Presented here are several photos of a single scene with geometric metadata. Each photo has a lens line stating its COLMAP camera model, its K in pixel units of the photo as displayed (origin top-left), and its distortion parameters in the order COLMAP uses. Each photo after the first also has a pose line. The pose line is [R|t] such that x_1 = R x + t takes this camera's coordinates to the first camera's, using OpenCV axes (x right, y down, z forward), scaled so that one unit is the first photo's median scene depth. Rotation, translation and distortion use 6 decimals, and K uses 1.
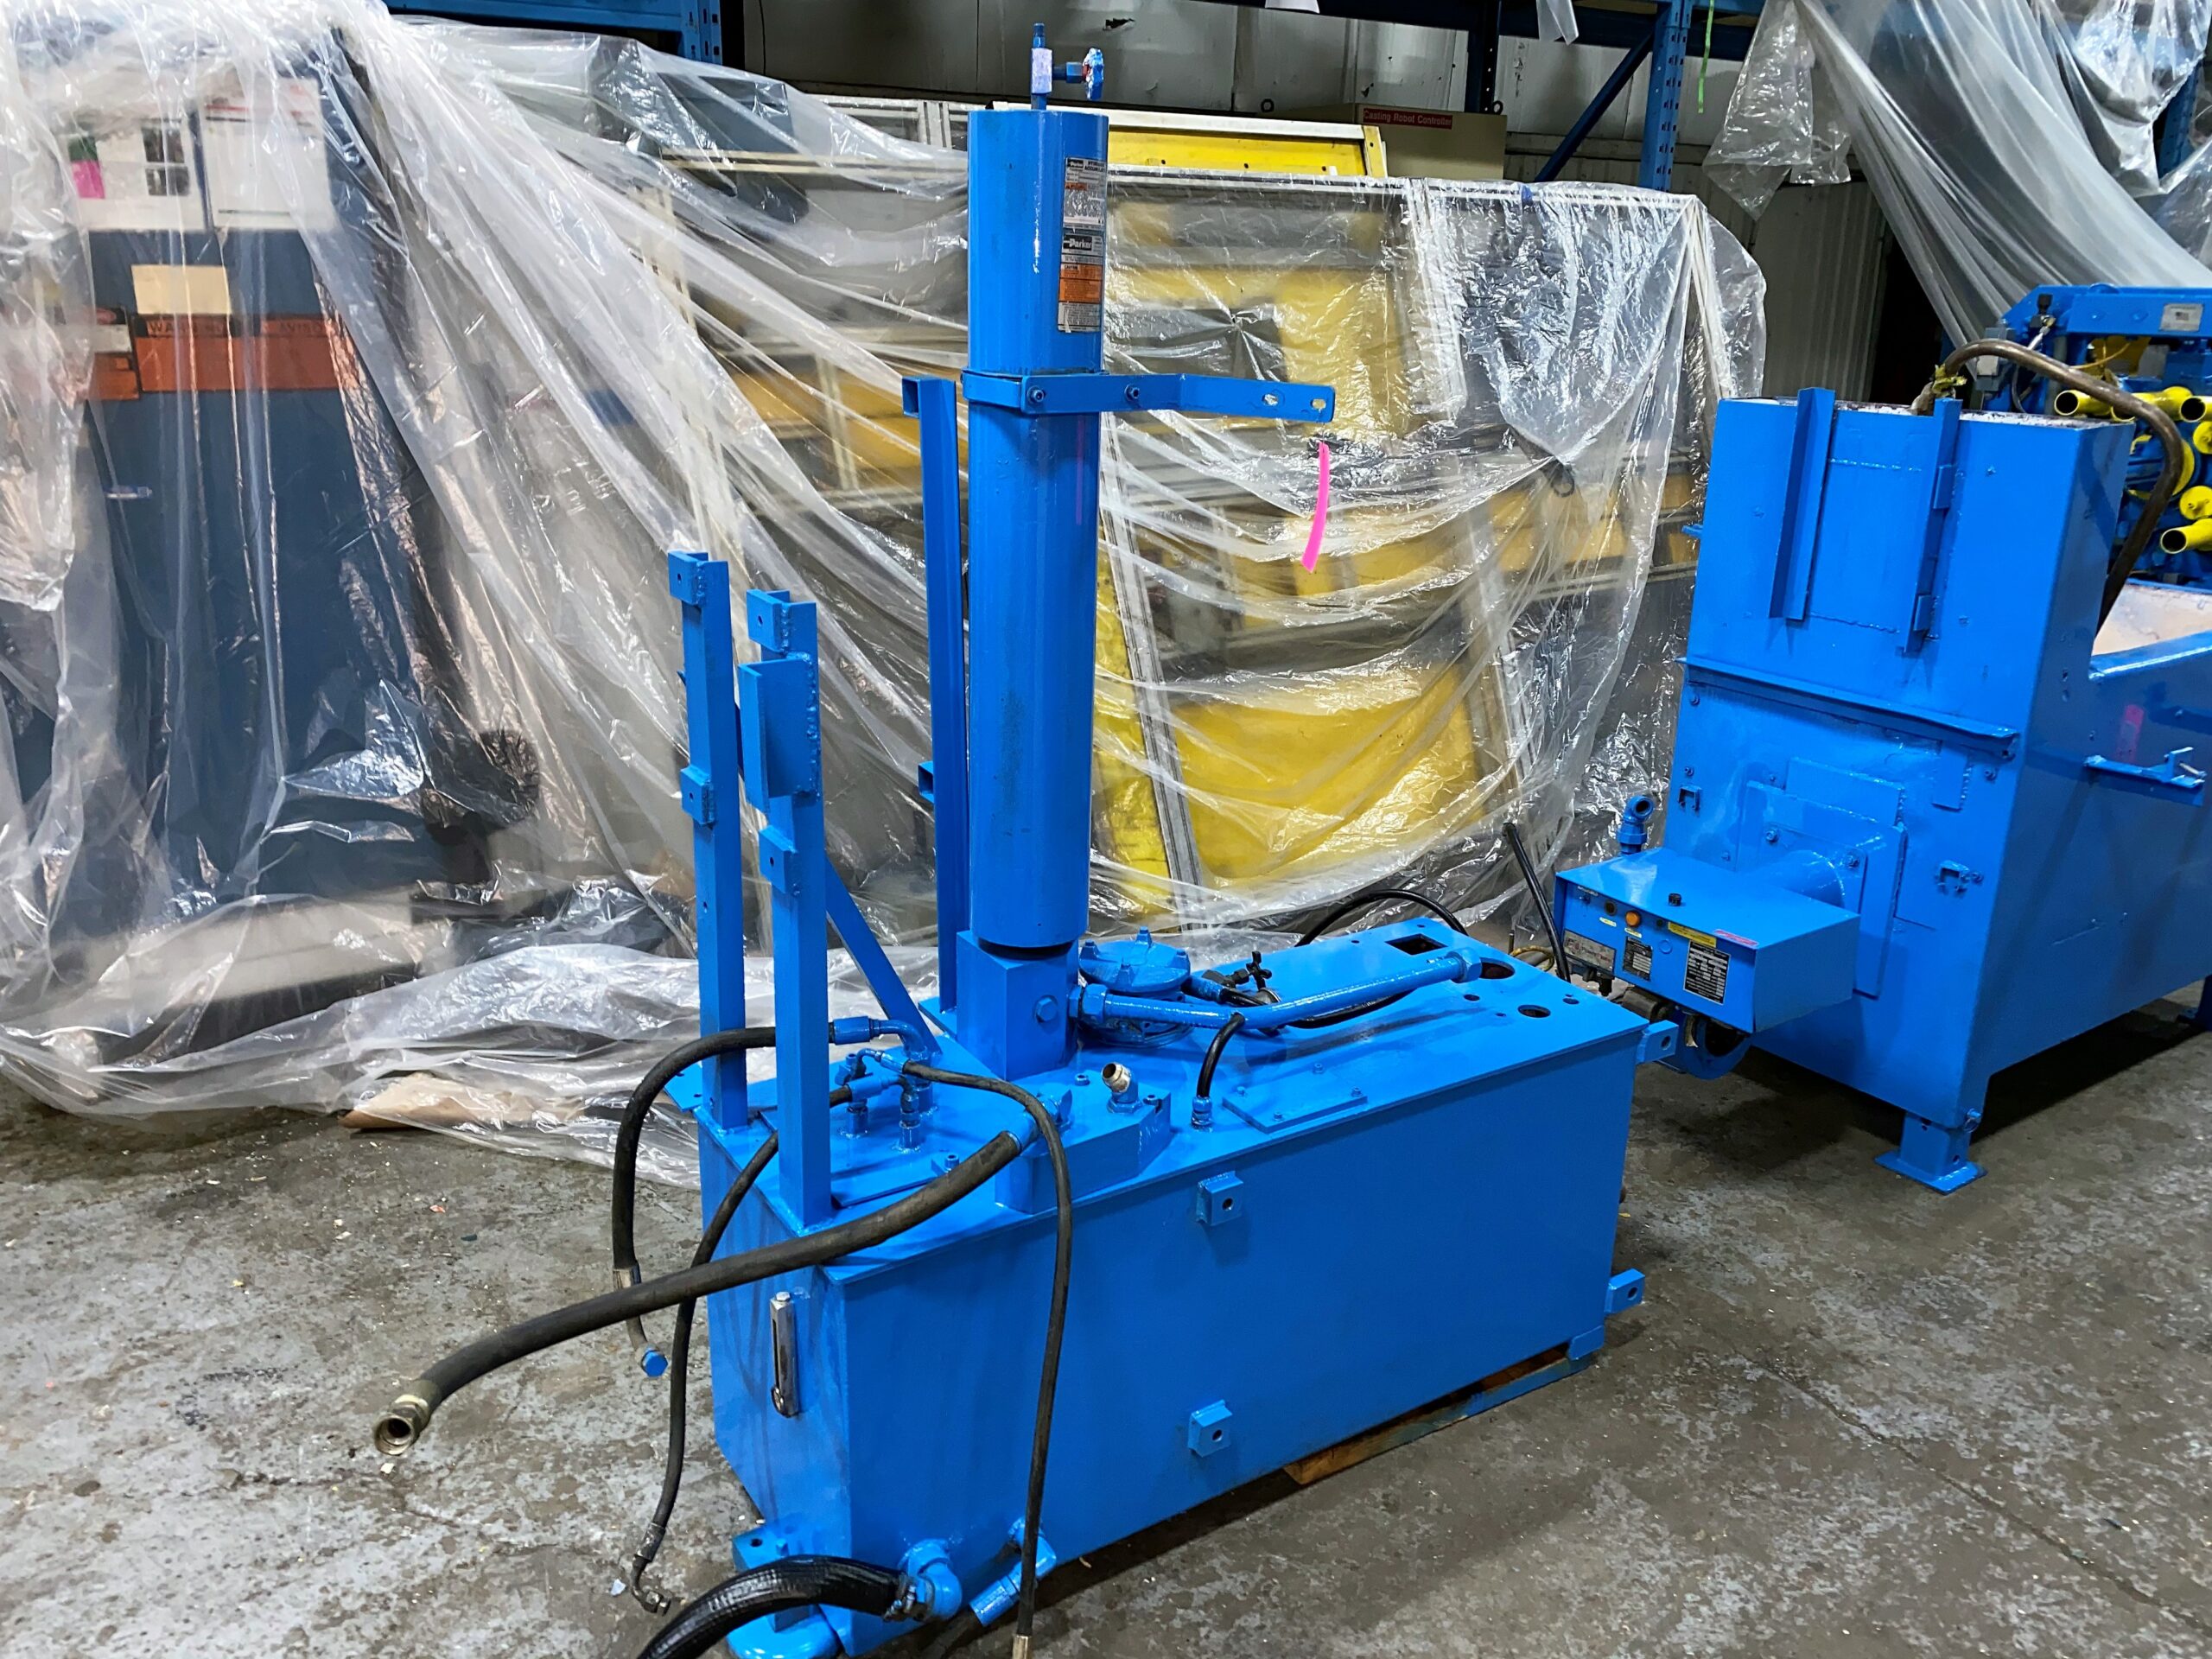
lens RADIAL K [[1685.4, 0, 1095.1], [0, 1685.4, 804.1], [0, 0, 1]] dist [0.036686, -0.037153]
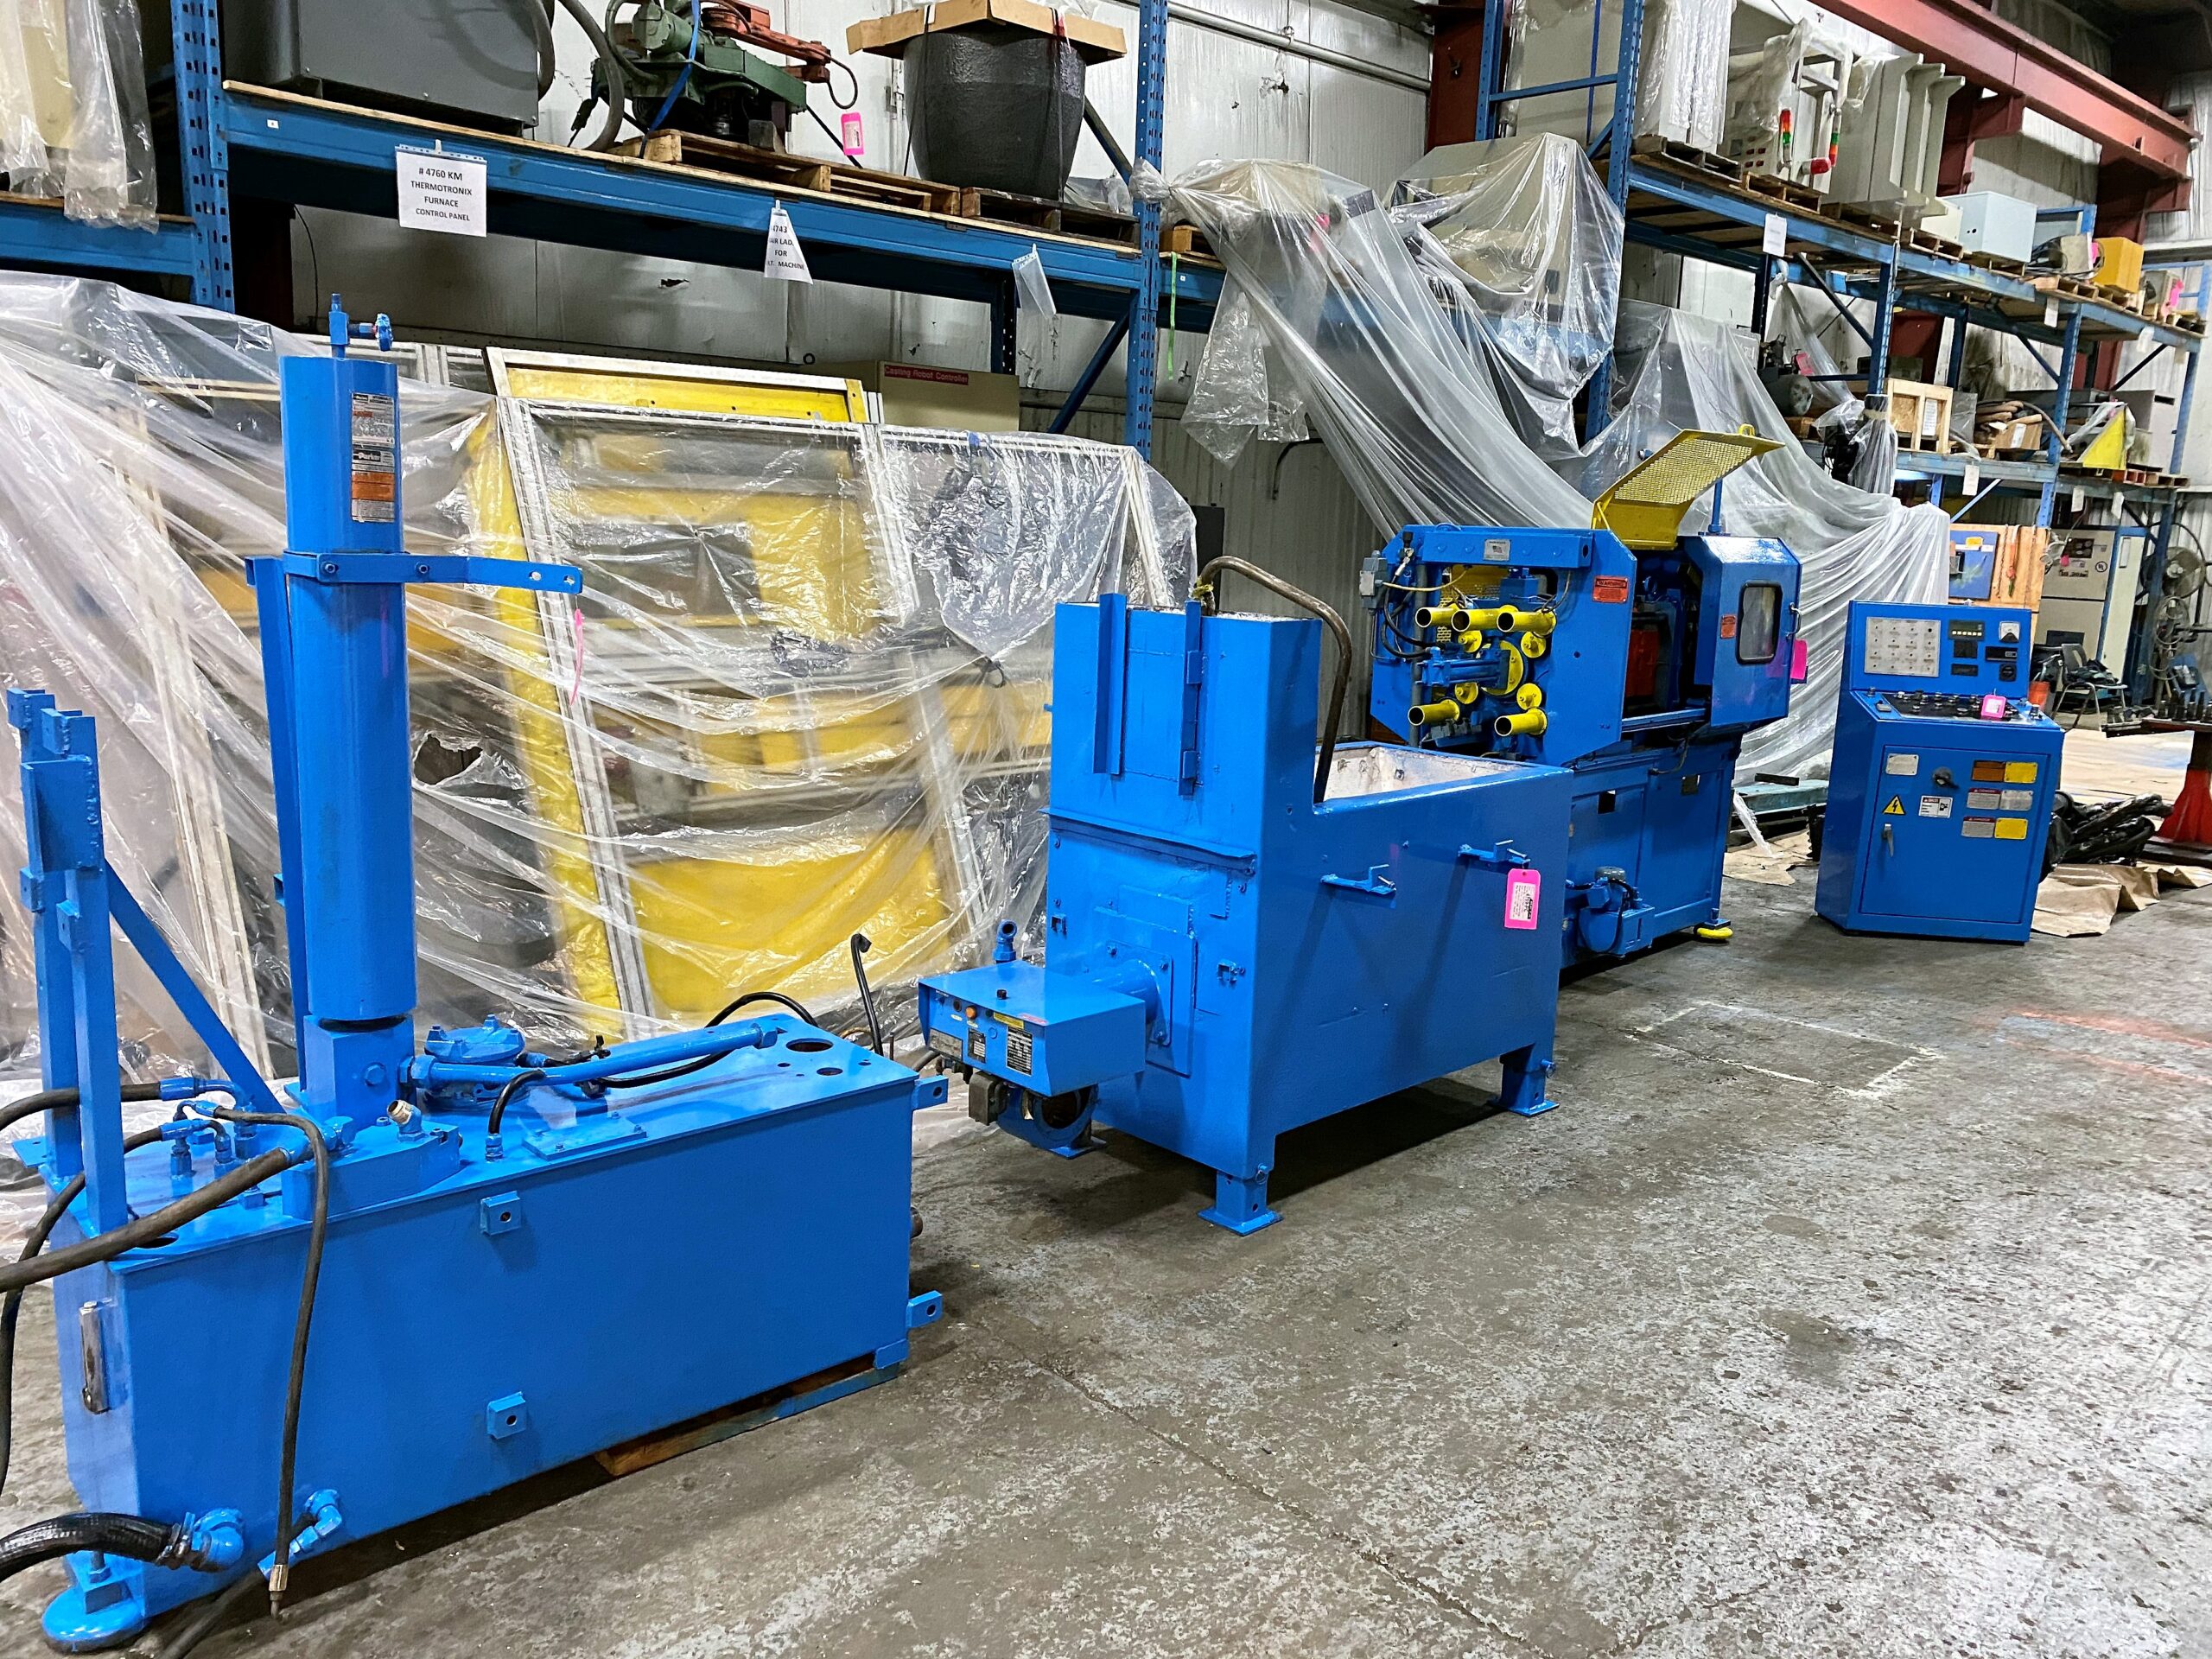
lens RADIAL K [[1685.4, 0, 1115.5], [0, 1685.4, 823.8], [0, 0, 1]] dist [0.036686, -0.037153]
pose [[0.984267, -0.012517, 0.176243, 0.188248], [0.033823, 0.992388, -0.118412, 0.071666], [-0.173419, 0.122510, 0.977199, -0.198361]]
